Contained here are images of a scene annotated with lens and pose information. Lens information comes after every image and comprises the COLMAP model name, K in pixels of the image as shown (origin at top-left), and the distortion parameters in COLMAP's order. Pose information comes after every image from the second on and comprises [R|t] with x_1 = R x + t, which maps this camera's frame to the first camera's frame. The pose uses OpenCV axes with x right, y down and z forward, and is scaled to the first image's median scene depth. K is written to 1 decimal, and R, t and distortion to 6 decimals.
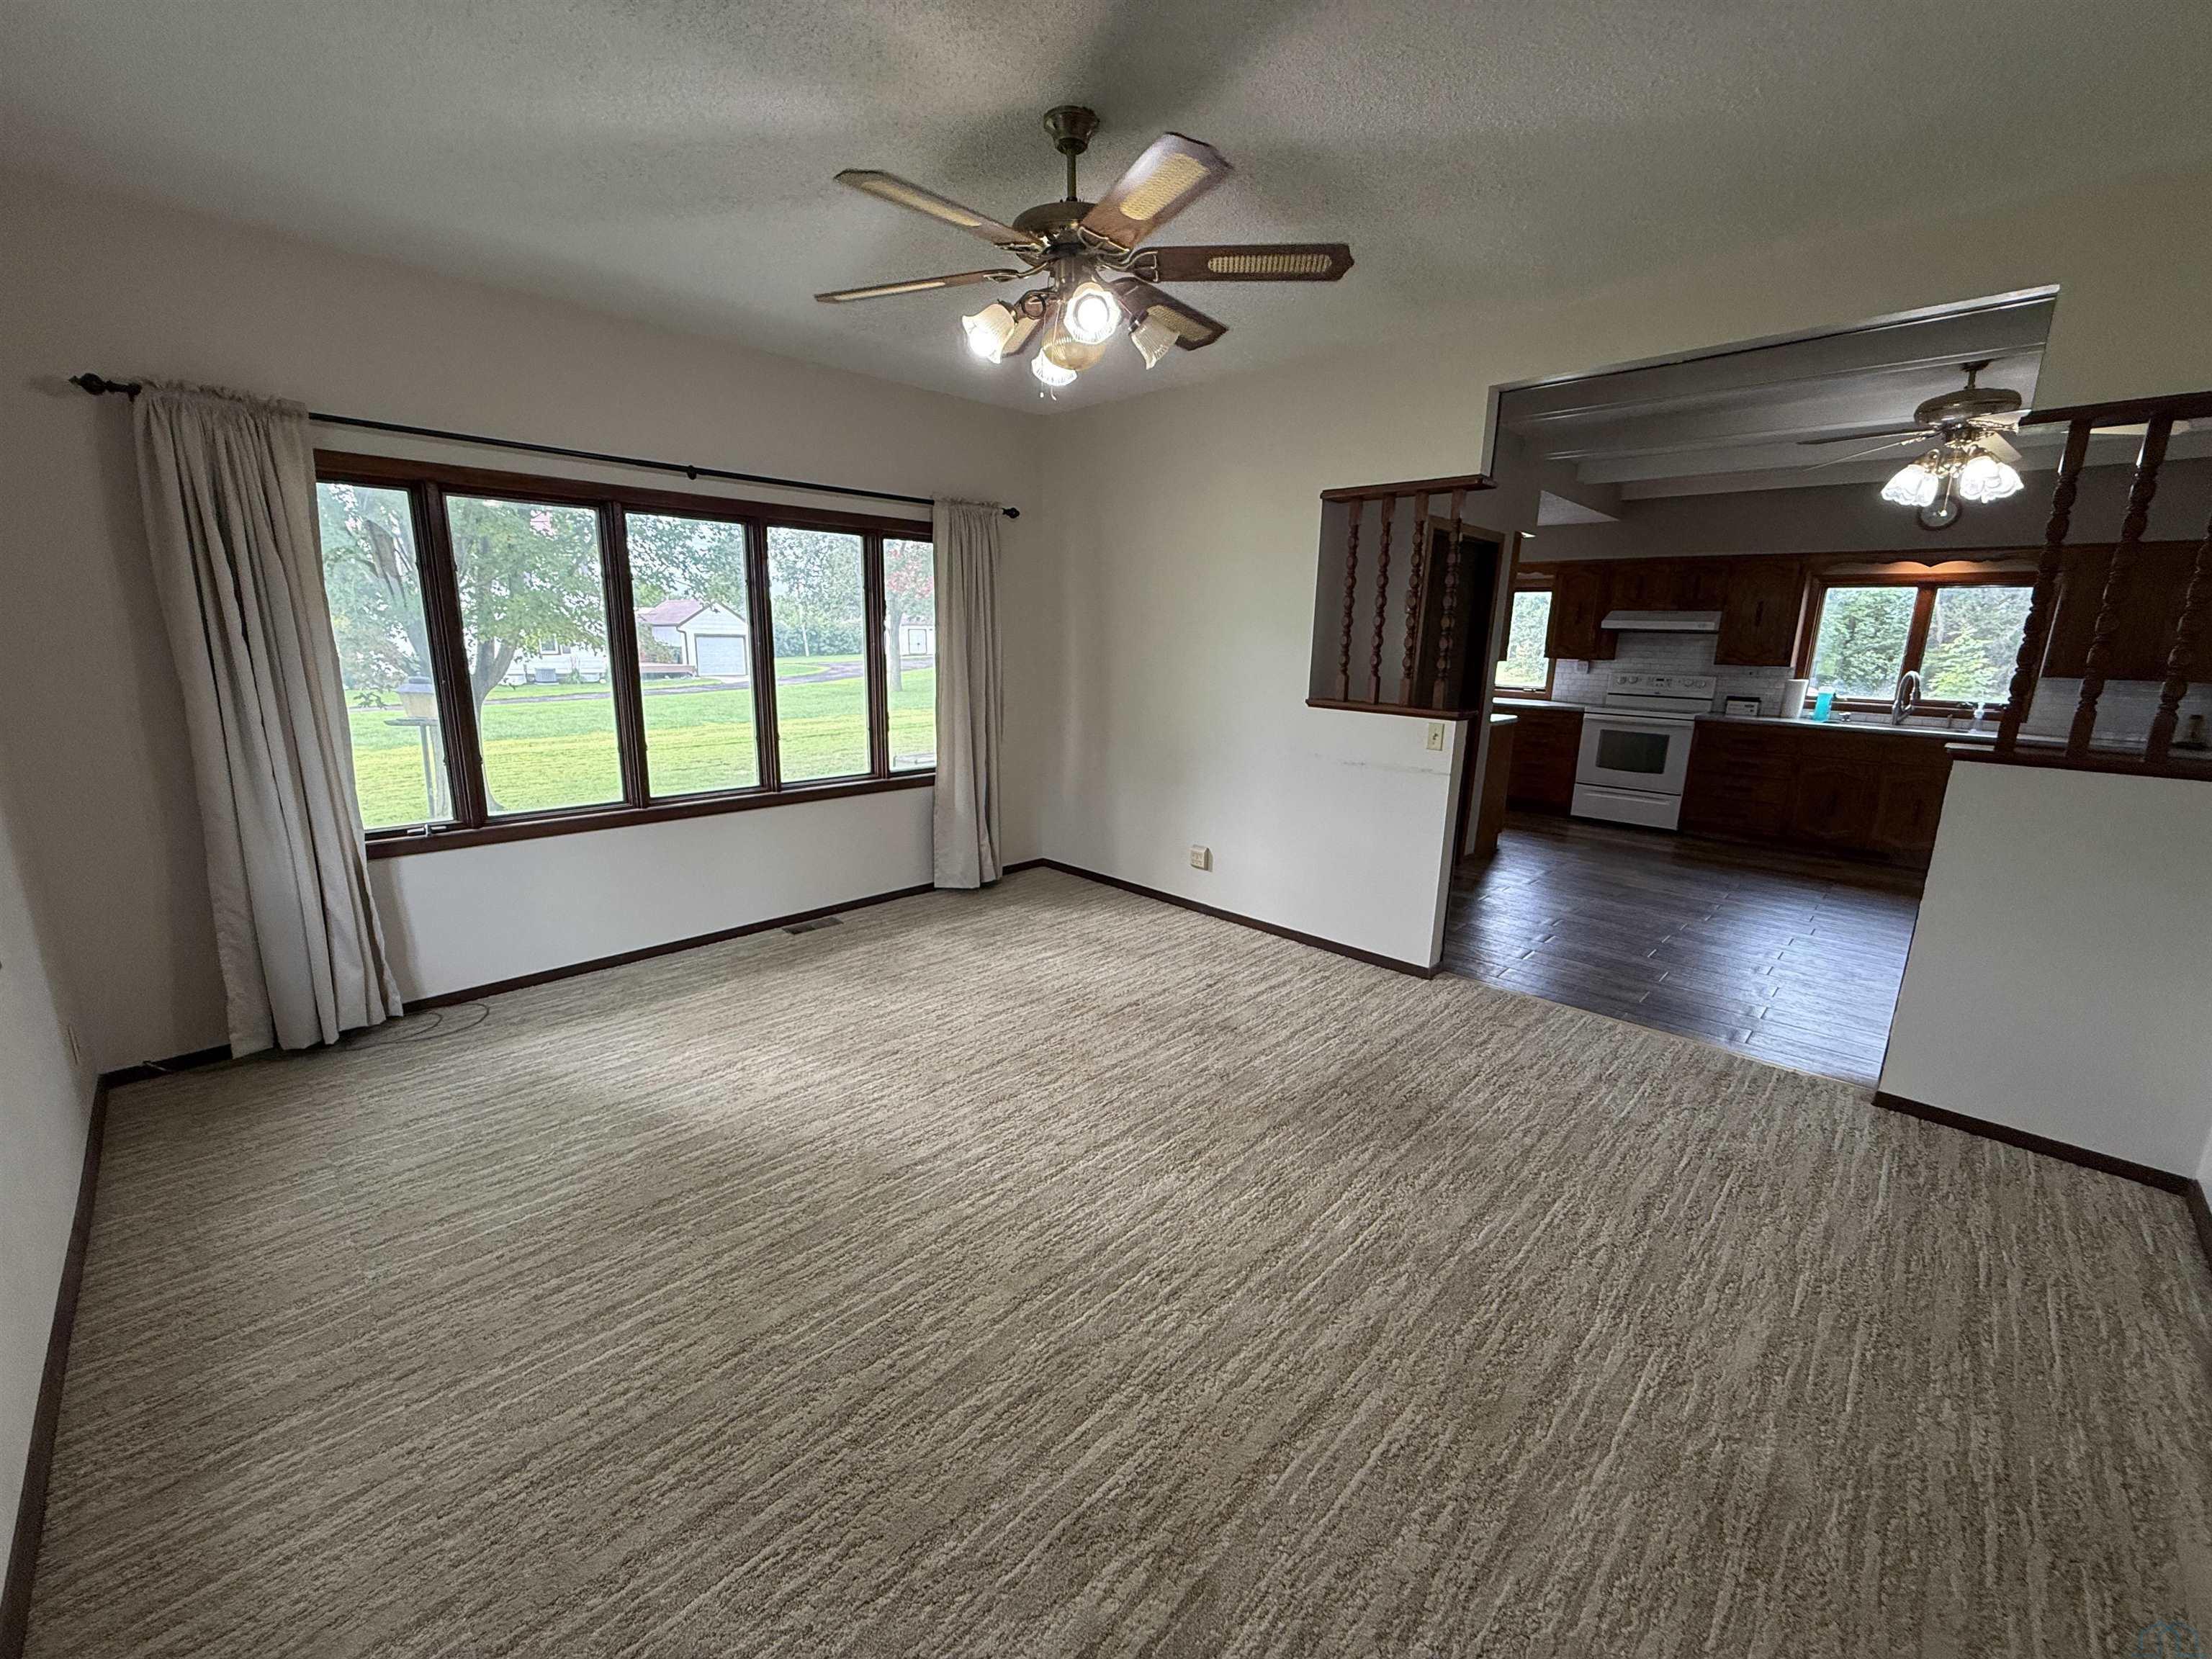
lens RADIAL K [[882.3, 0, 1099.7], [0, 882.3, 825.9], [0, 0, 1]] dist [-0.000658, -0.000730]
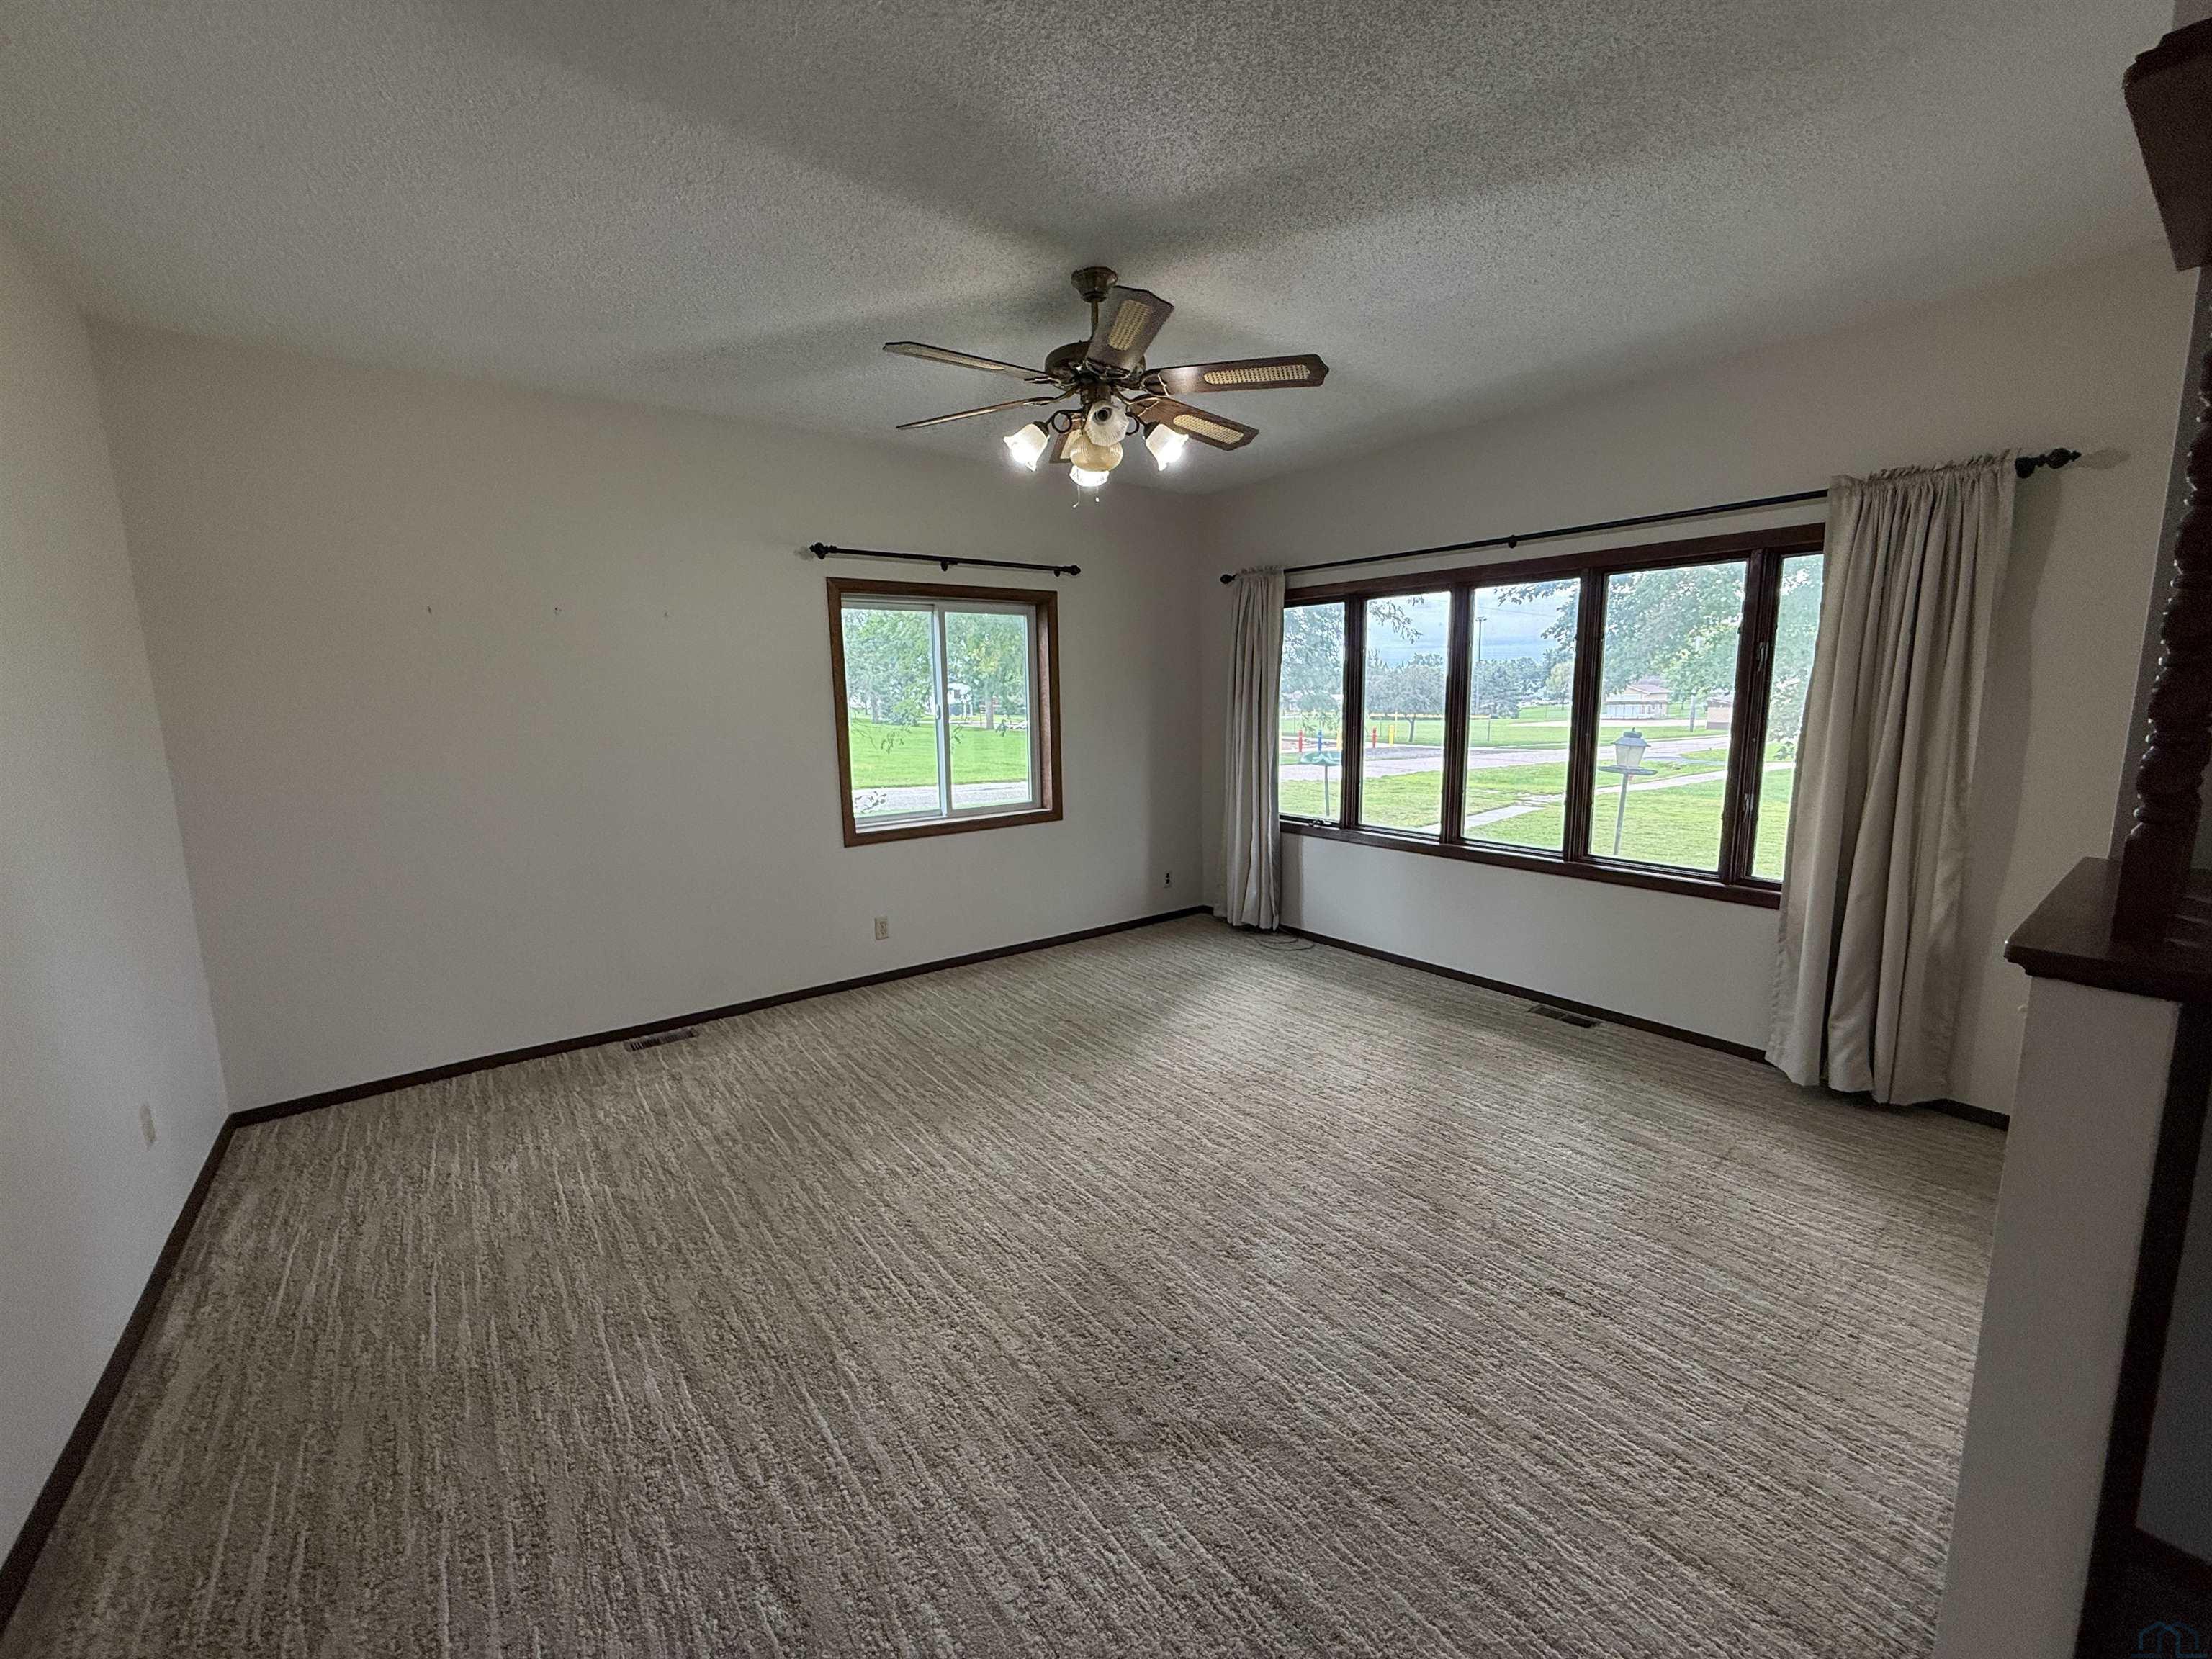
lens RADIAL K [[882.3, 0, 1103.6], [0, 882.3, 827.6], [0, 0, 1]] dist [-0.000658, -0.000730]
pose [[-0.142939, 0.138640, -0.979973, 0.711906], [-0.204930, 0.964537, 0.166348, -0.149665], [0.968283, 0.224604, -0.109458, 0.738666]]
